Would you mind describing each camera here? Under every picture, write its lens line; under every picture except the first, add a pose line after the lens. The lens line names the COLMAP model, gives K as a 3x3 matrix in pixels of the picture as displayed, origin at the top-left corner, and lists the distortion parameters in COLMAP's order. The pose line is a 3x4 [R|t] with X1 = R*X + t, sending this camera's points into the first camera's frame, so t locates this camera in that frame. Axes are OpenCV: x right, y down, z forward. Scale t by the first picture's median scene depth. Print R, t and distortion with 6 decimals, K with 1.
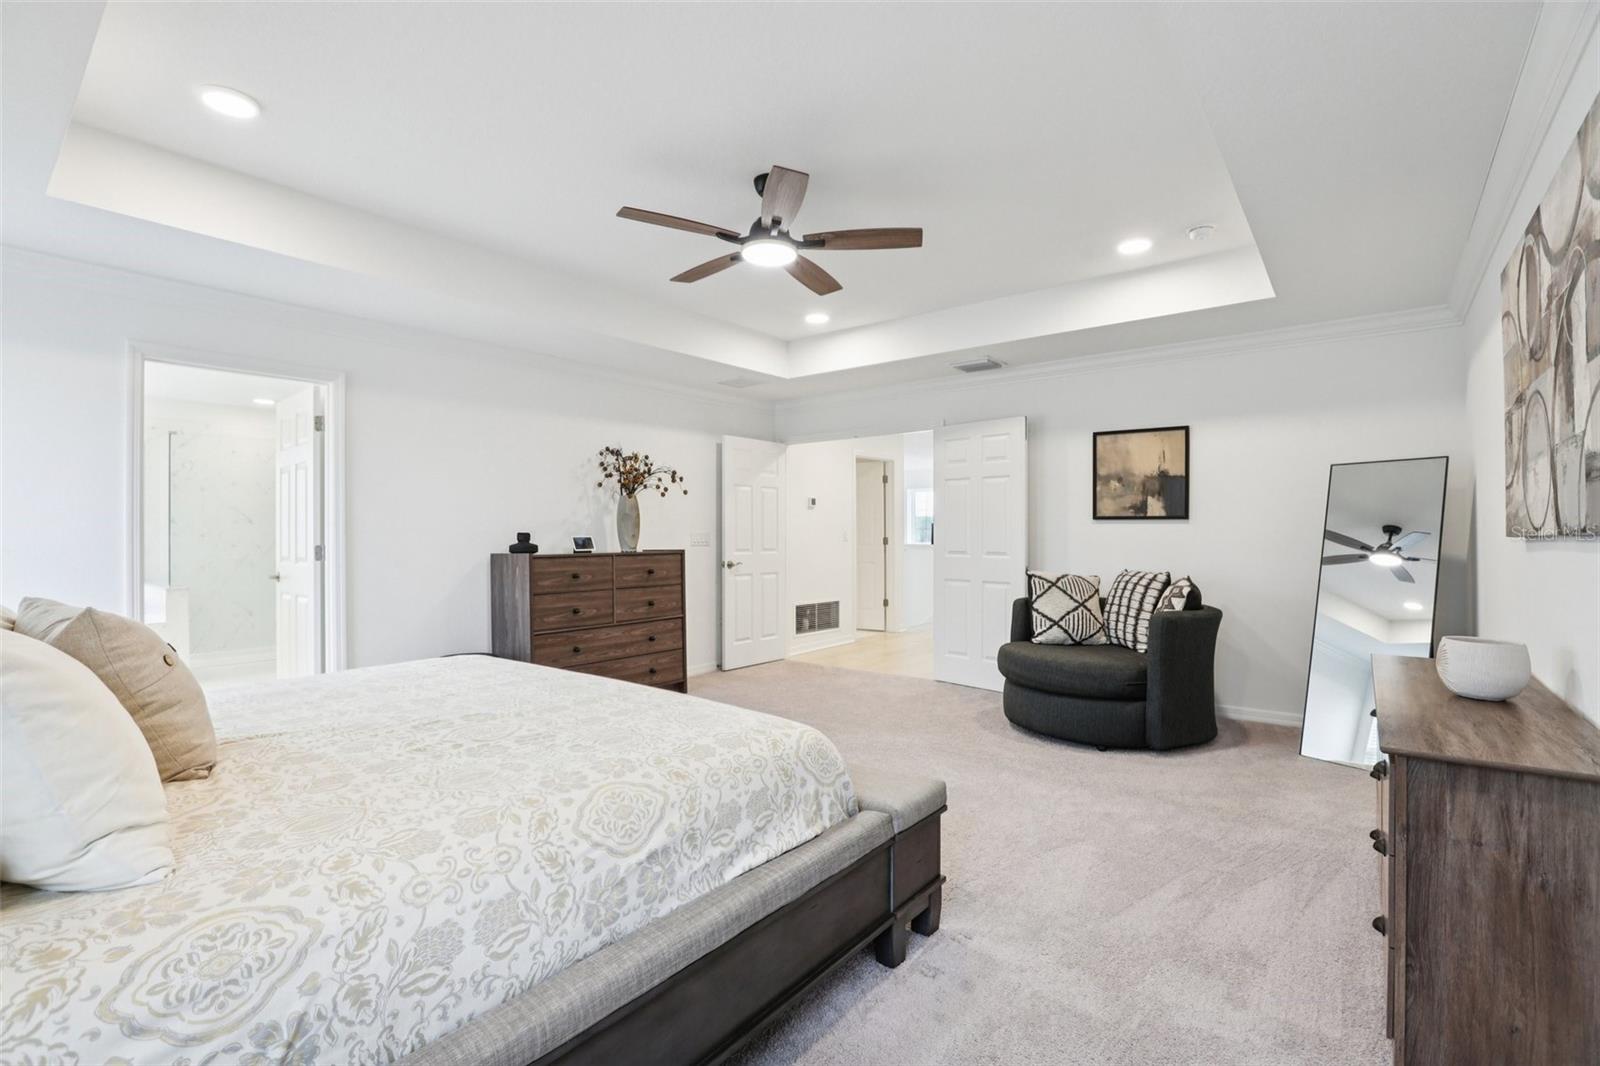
lens RADIAL K [[731.5, 0, 792.8], [0, 731.5, 541.8], [0, 0, 1]] dist [-0.071076, 0.036091]
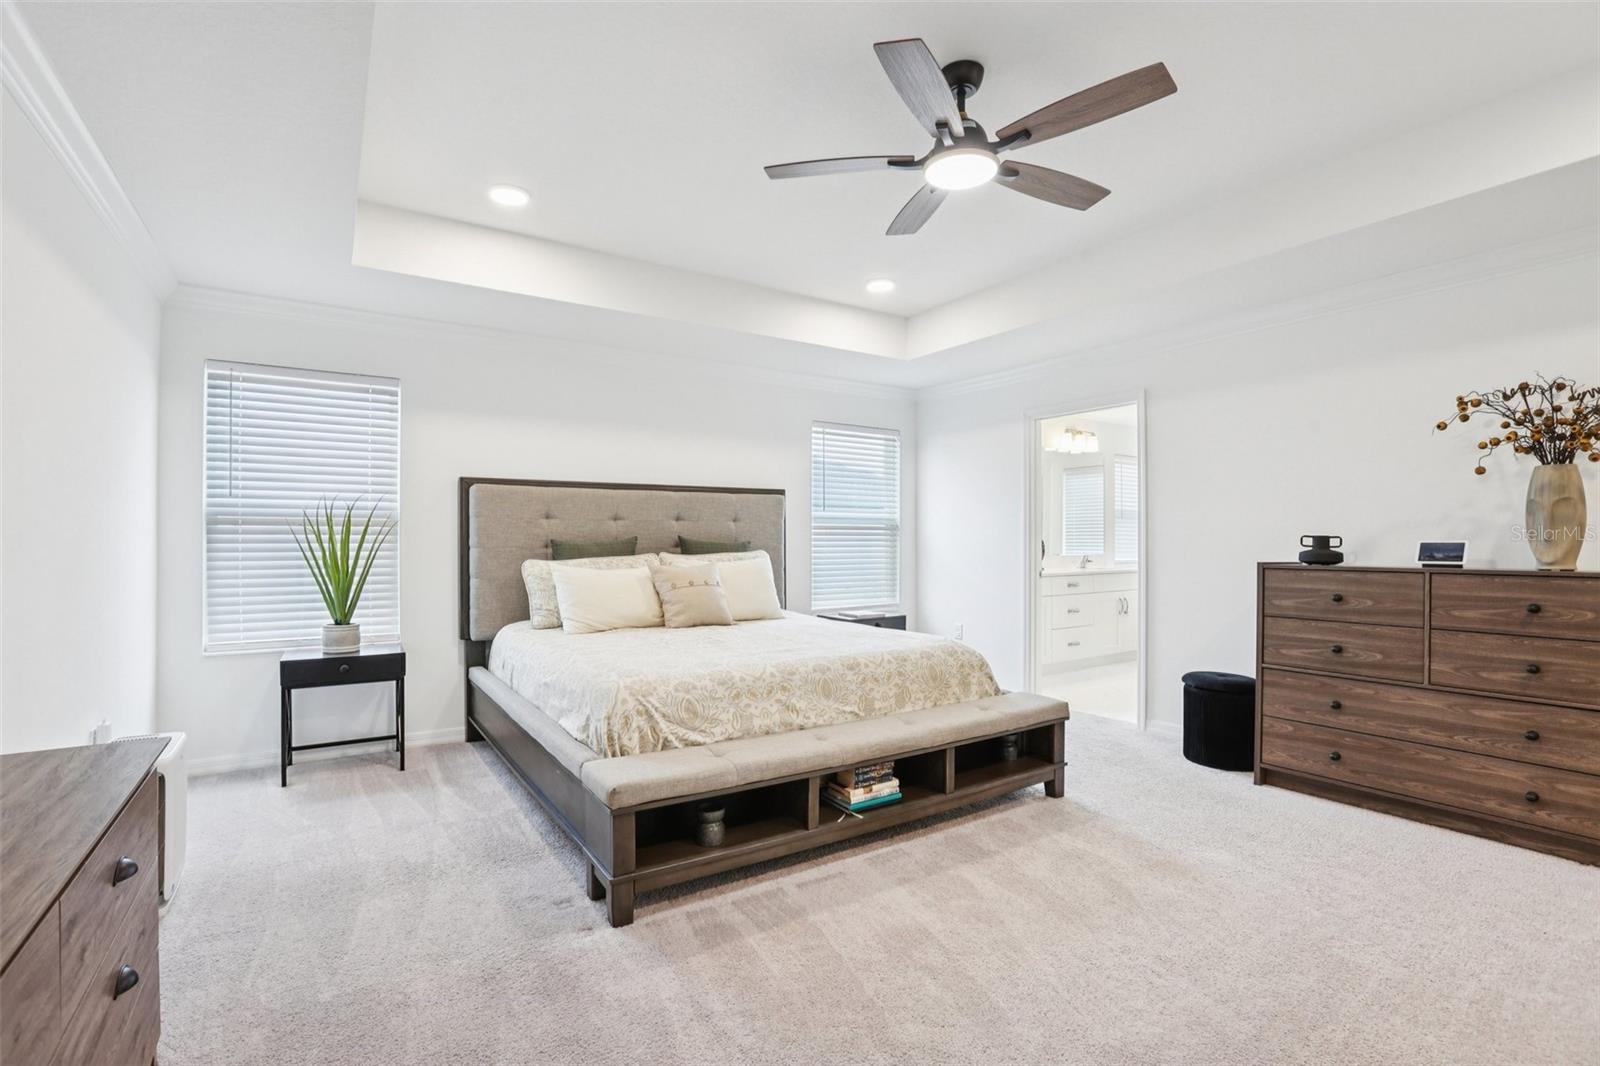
lens RADIAL K [[731.5, 0, 792.8], [0, 731.5, 541.8], [0, 0, 1]] dist [-0.071076, 0.036091]
pose [[-0.316763, 0.001202, -0.948504, 0.480459], [-0.007425, 0.999965, 0.003746, -0.005116], [0.948476, 0.008230, -0.316743, 0.688735]]
